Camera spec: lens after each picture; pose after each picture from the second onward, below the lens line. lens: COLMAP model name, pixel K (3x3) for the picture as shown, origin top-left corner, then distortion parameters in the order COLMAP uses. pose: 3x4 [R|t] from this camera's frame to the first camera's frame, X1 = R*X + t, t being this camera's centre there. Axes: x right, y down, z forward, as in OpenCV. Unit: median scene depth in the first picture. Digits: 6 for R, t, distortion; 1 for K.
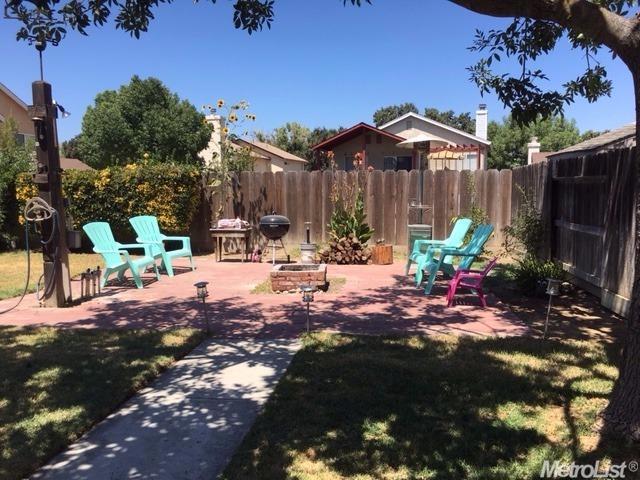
lens RADIAL K [[536.7, 0, 320.0], [0, 536.7, 240.0], [0, 0, 1]] dist [0.025255, 0.002401]
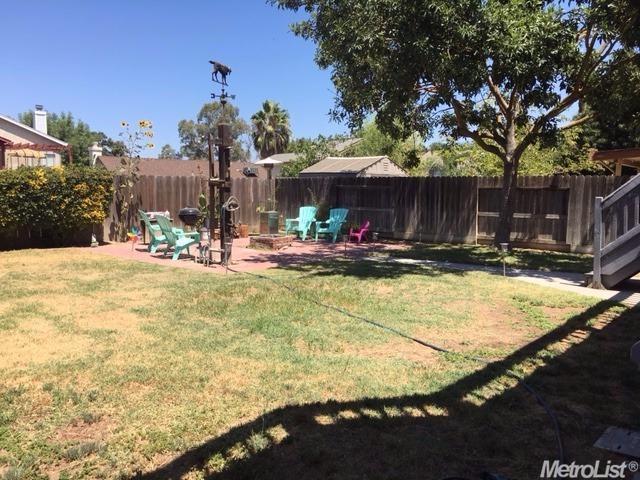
lens RADIAL K [[536.7, 0, 320.0], [0, 536.7, 240.0], [0, 0, 1]] dist [0.025255, 0.002401]
pose [[0.541207, -0.073728, 0.837651, -0.990844], [0.068647, 0.996698, 0.043374, 0.001082], [-0.838083, 0.034028, 0.544481, -0.059300]]
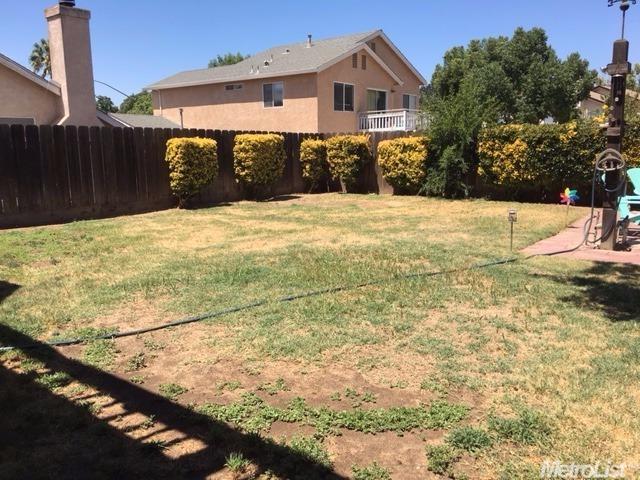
lens RADIAL K [[535.8, 0, 320.0], [0, 535.8, 240.0], [0, 0, 1]] dist [0.004604, -0.000587]
pose [[0.844389, 0.082641, -0.529319, -0.237735], [-0.038118, 0.994794, 0.094507, 0.013630], [0.534373, -0.059624, 0.843143, -0.135589]]
